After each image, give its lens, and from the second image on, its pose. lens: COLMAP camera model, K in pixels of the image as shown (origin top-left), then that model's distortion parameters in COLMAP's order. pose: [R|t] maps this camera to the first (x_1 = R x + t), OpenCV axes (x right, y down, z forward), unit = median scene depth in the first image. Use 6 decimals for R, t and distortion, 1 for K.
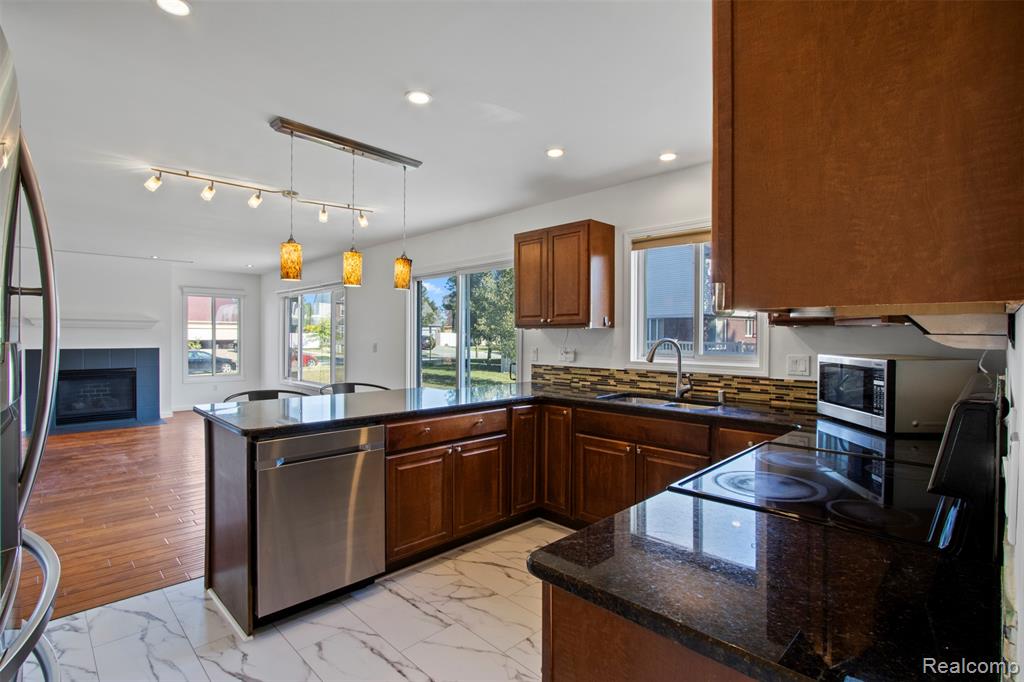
lens RADIAL K [[491.6, 0, 512.0], [0, 491.6, 341.0], [0, 0, 1]] dist [0.000700, 0.000180]
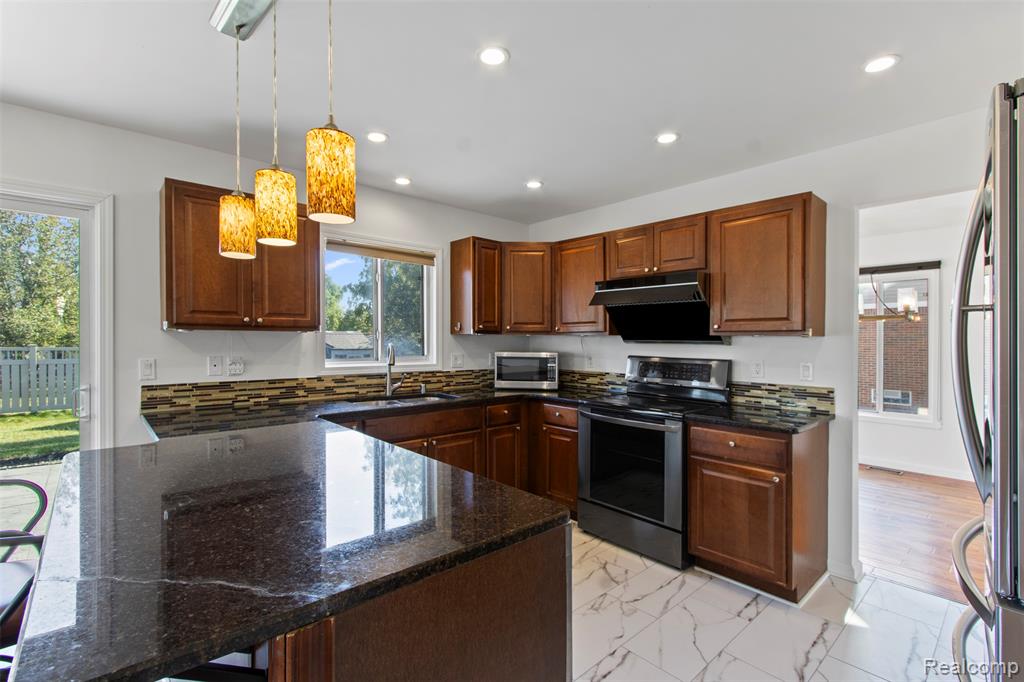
lens RADIAL K [[471.5, 0, 512.0], [0, 471.5, 341.0], [0, 0, 1]] dist [0.001444, -0.000129]
pose [[0.057143, -0.002457, 0.998363, -0.646111], [0.008961, 0.999958, 0.001948, -0.007753], [-0.998326, 0.008835, 0.057162, 0.603555]]
